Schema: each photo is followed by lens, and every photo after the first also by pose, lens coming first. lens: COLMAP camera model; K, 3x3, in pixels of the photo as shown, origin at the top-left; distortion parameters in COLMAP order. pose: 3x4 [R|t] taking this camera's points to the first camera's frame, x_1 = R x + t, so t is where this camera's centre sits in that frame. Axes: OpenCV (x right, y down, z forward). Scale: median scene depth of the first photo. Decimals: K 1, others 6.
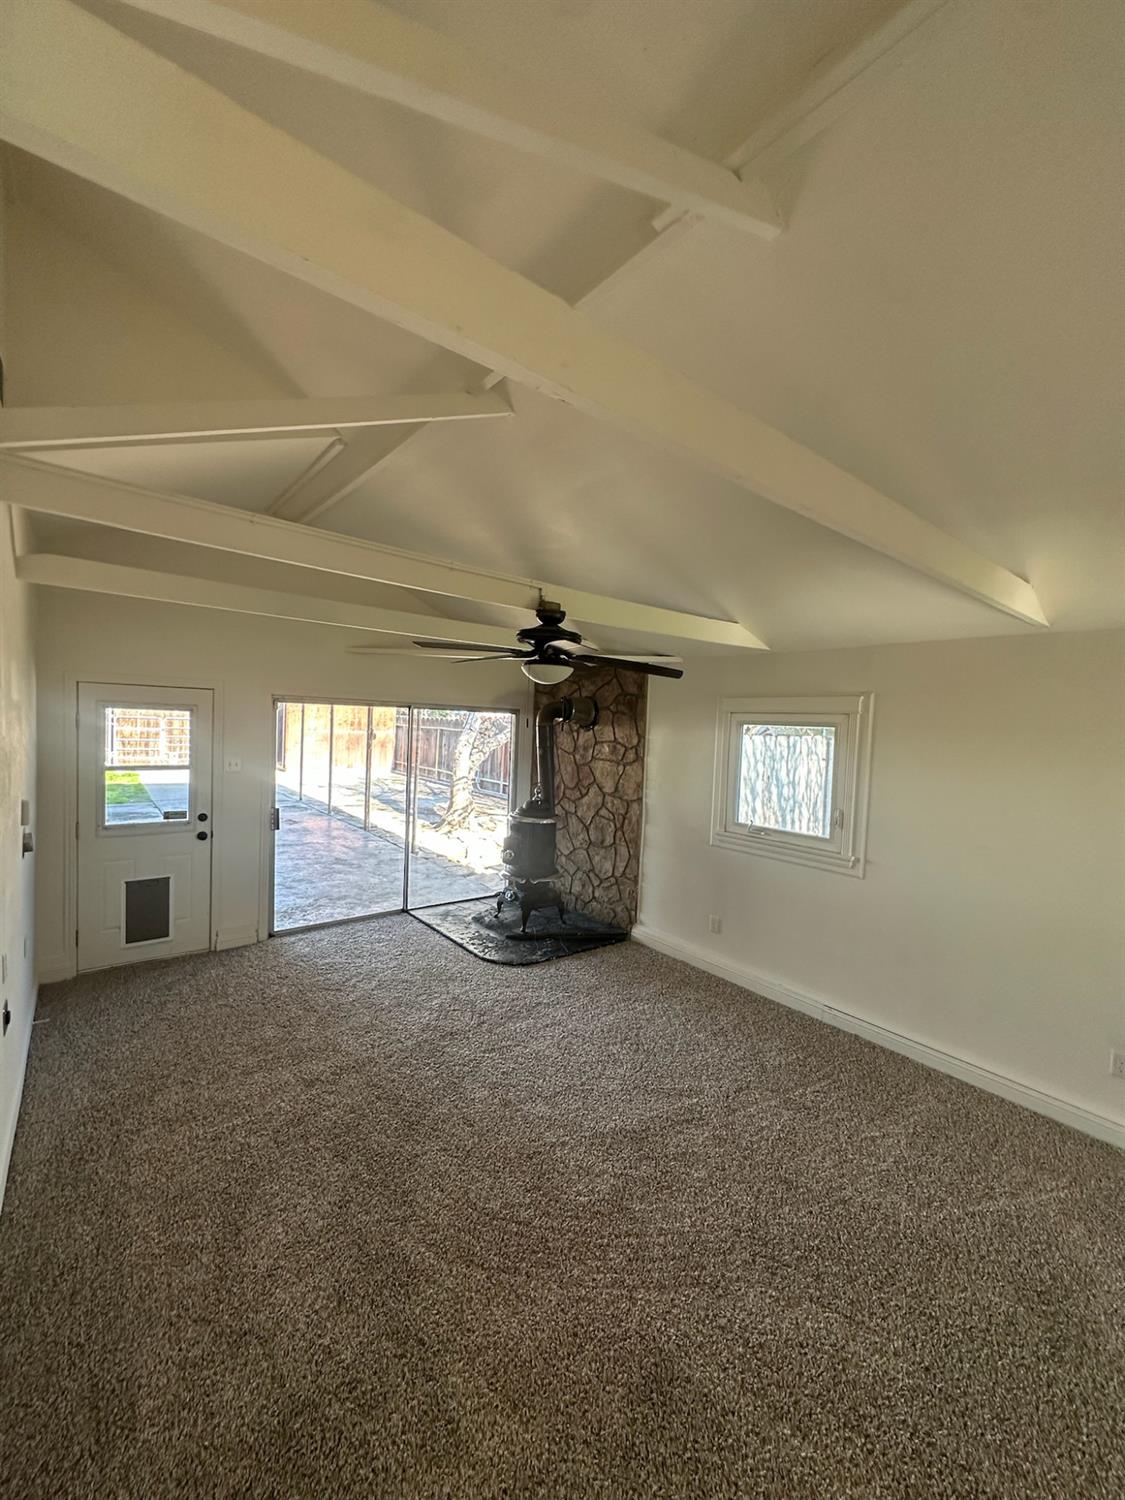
lens RADIAL K [[596.5, 0, 562.5], [0, 596.5, 750.0], [0, 0, 1]] dist [-0.006925, 0.001299]
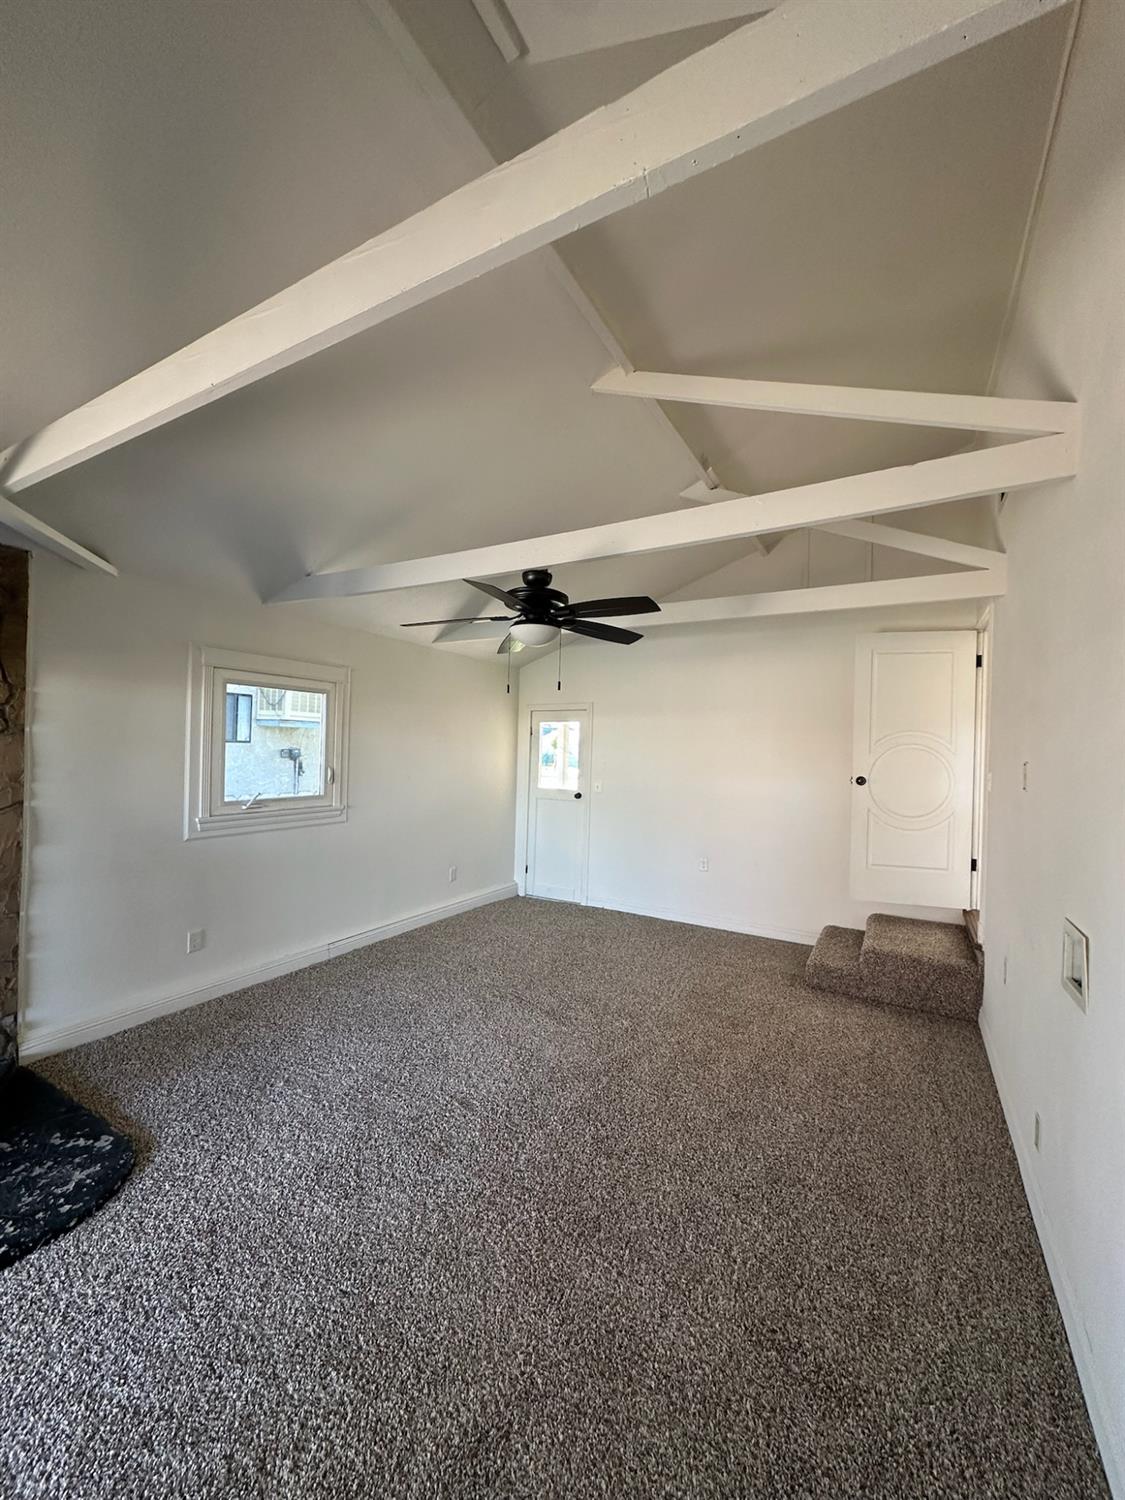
lens RADIAL K [[596.5, 0, 562.5], [0, 596.5, 750.0], [0, 0, 1]] dist [-0.006925, 0.001299]
pose [[-0.366461, -0.050646, 0.929054, -0.611064], [-0.001111, 0.998541, 0.053996, 0.004992], [-0.930433, 0.018755, -0.365983, 0.825530]]
